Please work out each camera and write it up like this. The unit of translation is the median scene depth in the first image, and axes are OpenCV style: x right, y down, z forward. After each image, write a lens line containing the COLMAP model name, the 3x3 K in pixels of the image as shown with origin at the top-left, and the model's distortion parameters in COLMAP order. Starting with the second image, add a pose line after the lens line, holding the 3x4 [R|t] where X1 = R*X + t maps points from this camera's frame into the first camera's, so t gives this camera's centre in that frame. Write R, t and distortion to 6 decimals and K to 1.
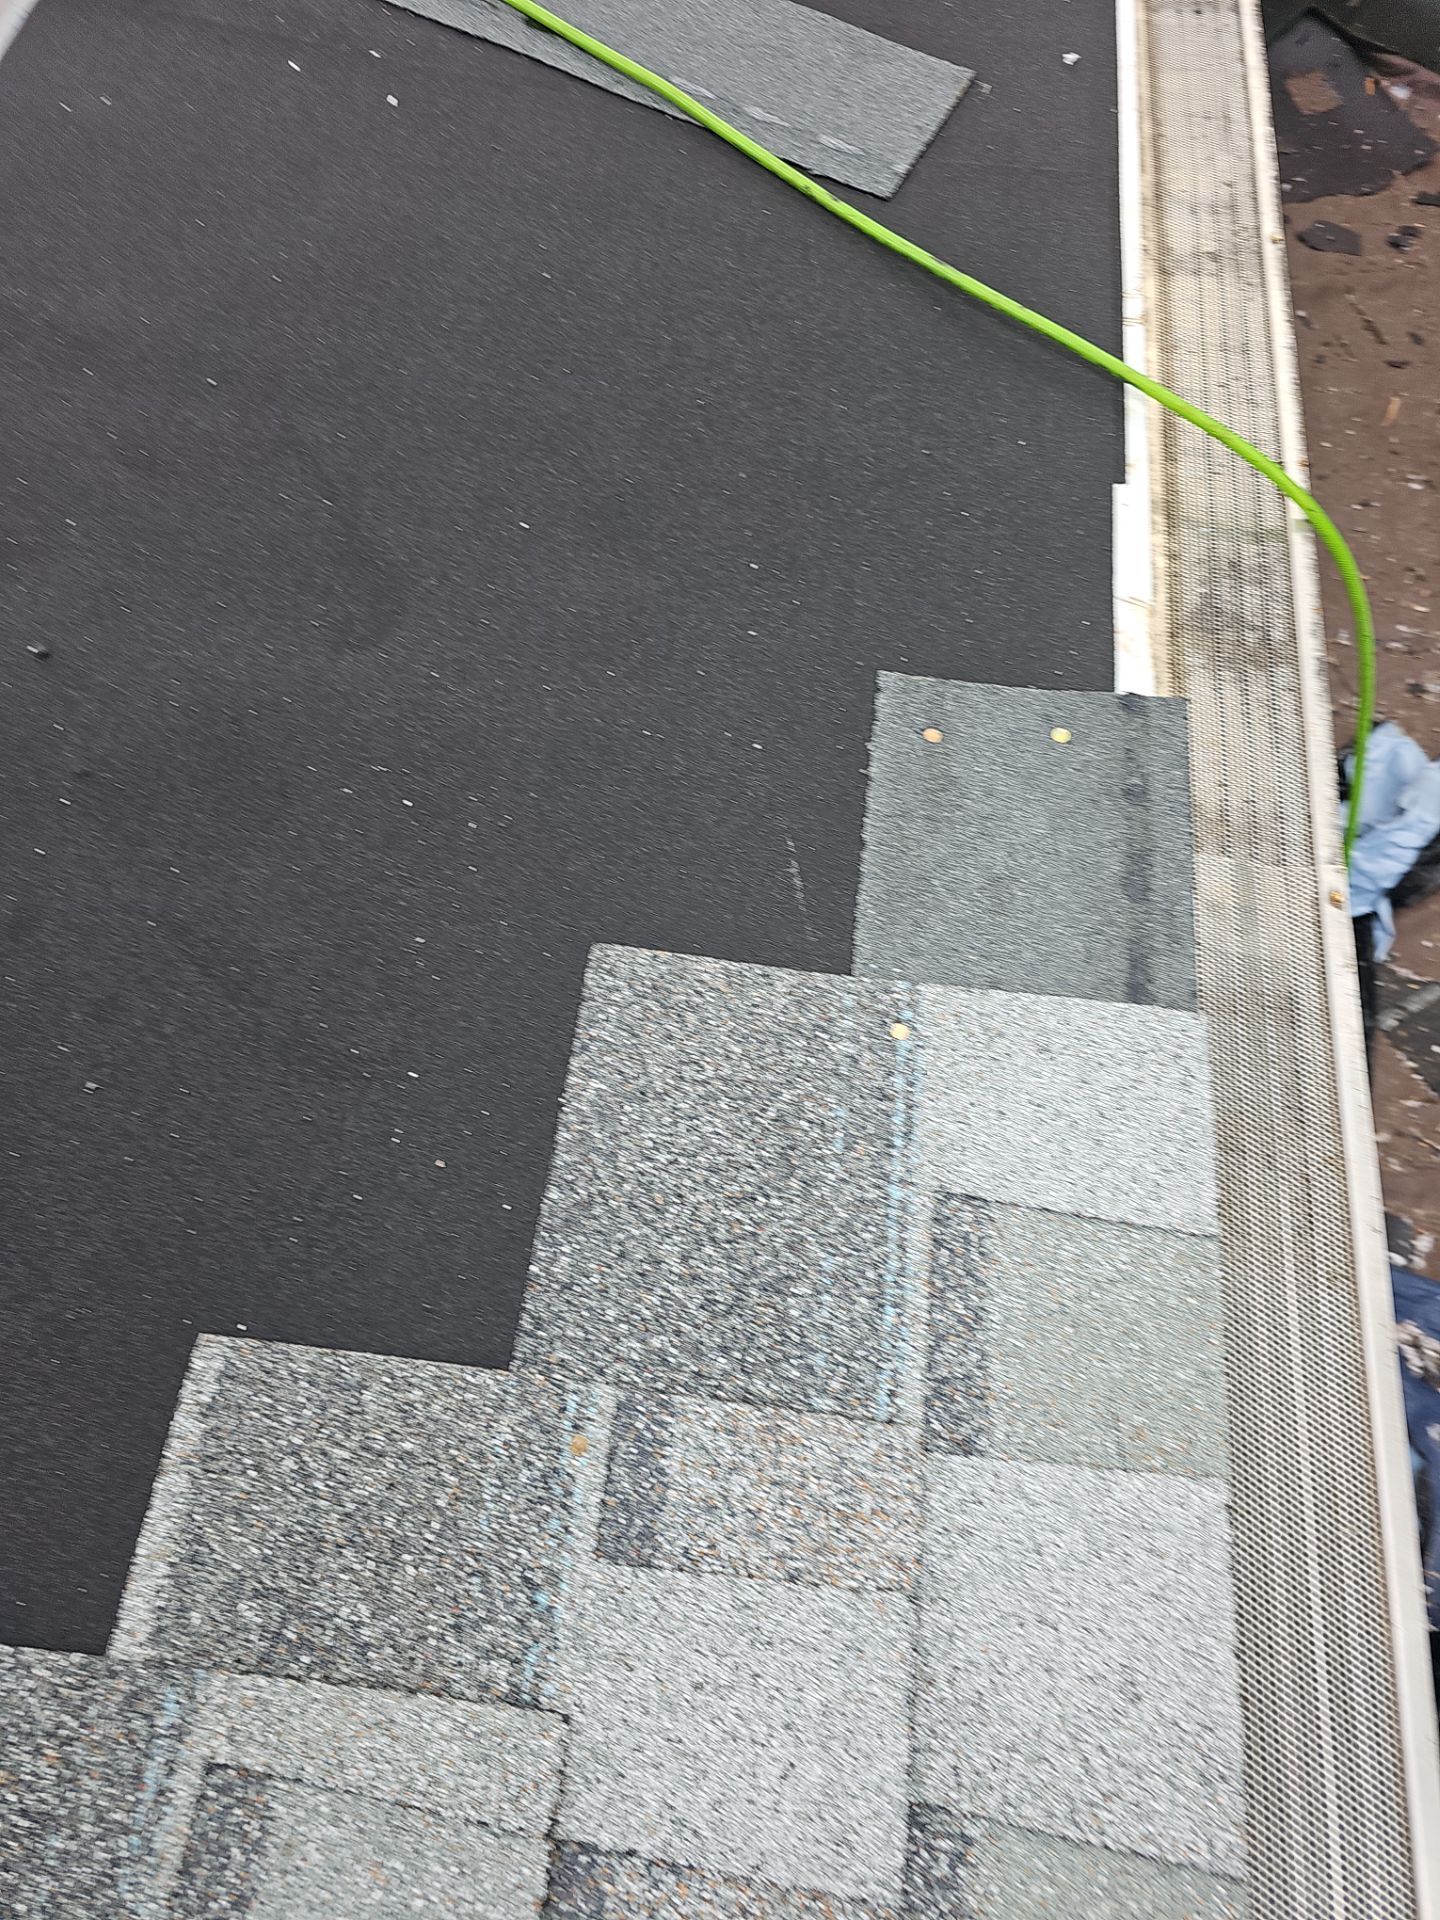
lens RADIAL K [[1317.6, 0, 720.0], [0, 1317.6, 960.0], [0, 0, 1]] dist [0.049545, -0.035999]
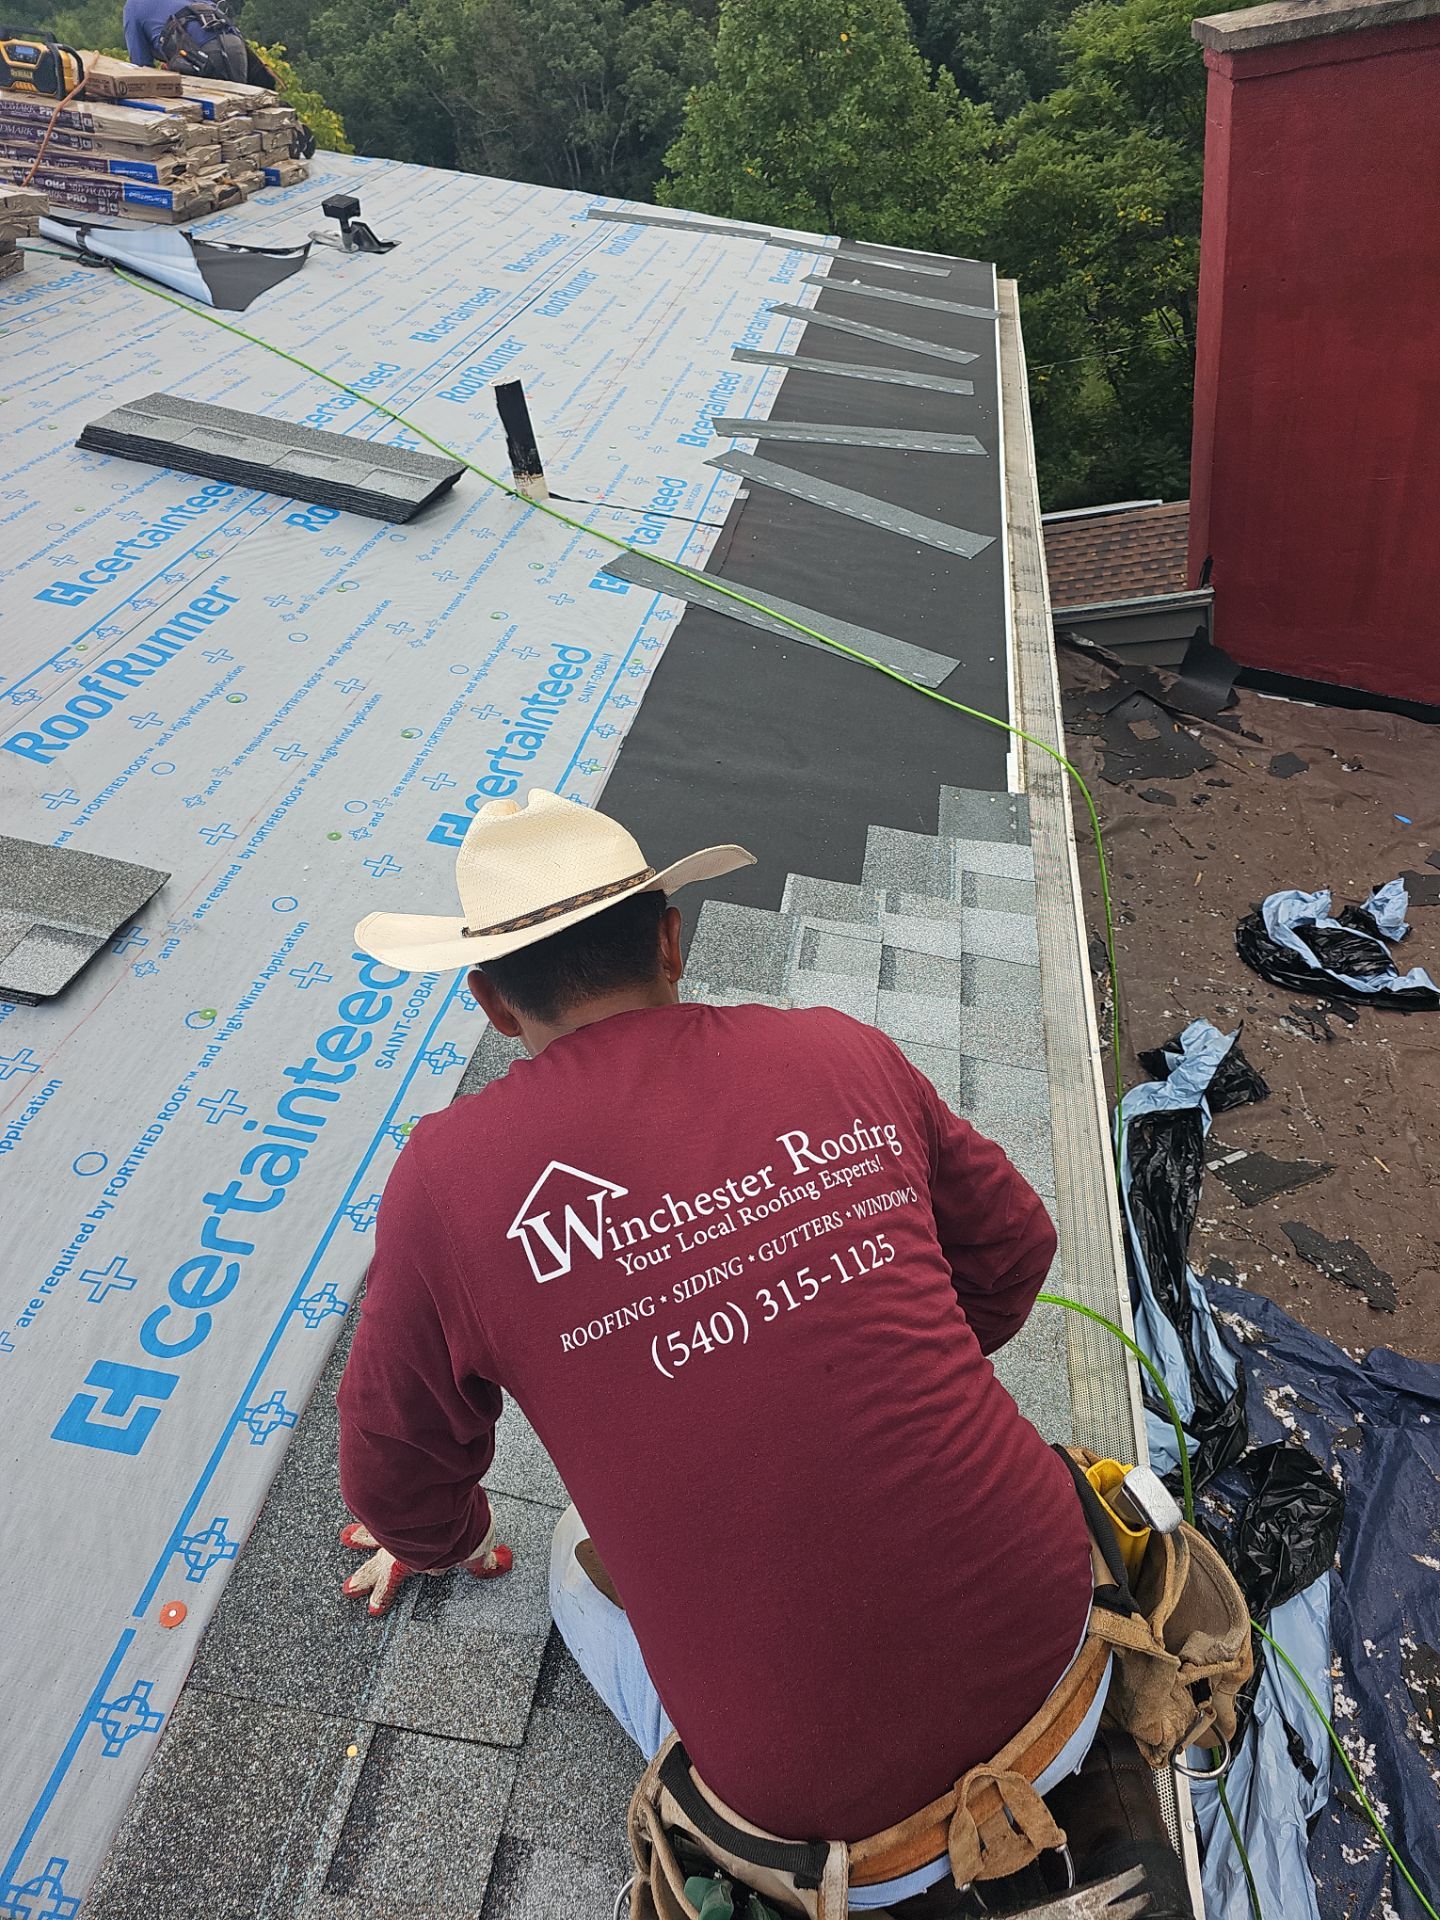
lens RADIAL K [[1317.6, 0, 720.0], [0, 1317.6, 960.0], [0, 0, 1]] dist [0.049545, -0.035999]
pose [[0.998760, 0.049774, 0.000997, -0.390288], [-0.044784, 0.907017, -0.418706, 1.499312], [-0.021745, 0.418143, 0.908121, -1.739383]]
